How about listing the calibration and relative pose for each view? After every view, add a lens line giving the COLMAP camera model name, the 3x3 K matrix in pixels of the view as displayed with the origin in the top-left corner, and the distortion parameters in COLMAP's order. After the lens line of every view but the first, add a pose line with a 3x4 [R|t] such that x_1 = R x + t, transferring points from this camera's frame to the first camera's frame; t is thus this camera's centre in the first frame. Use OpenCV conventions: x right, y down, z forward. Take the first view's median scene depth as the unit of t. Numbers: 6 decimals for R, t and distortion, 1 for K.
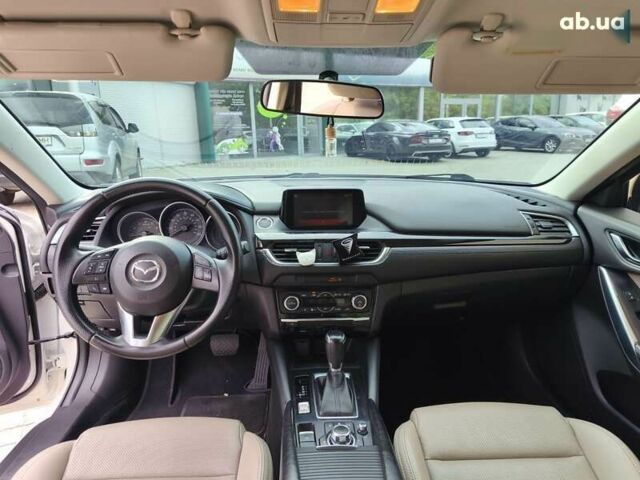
lens RADIAL K [[444.5, 0, 320.0], [0, 444.5, 240.0], [0, 0, 1]] dist [0.037775, 0.000385]
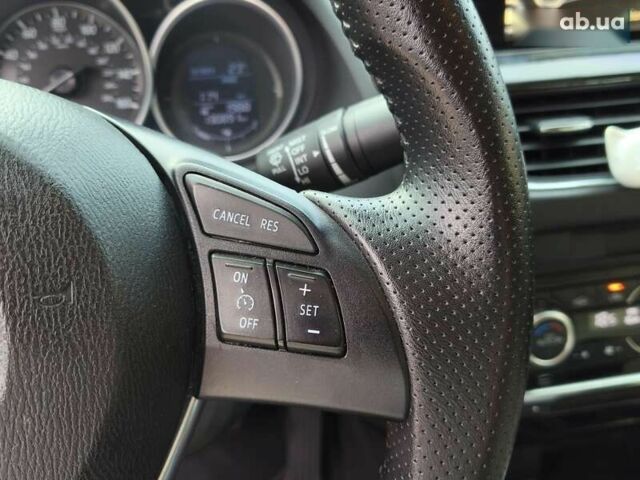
lens RADIAL K [[592.6, 0, 320.0], [0, 592.6, 240.0], [0, 0, 1]] dist [0.005030, 0.005919]
pose [[0.990778, -0.097222, 0.094381, -0.184921], [0.081622, 0.984219, 0.157008, 0.018339], [-0.108156, -0.147856, 0.983077, 0.573636]]
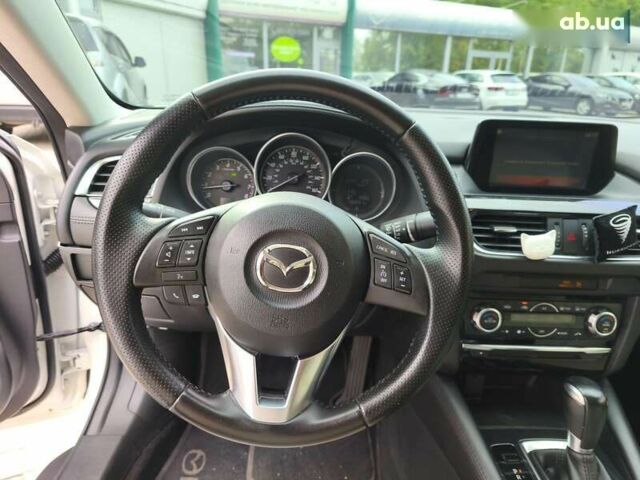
lens RADIAL K [[444.5, 0, 320.0], [0, 444.5, 240.0], [0, 0, 1]] dist [0.037775, 0.000385]
pose [[0.998653, 0.051731, 0.004032, -0.243642], [-0.051875, 0.993638, 0.099964, -0.006370], [0.001165, -0.100039, 0.994983, 0.362253]]
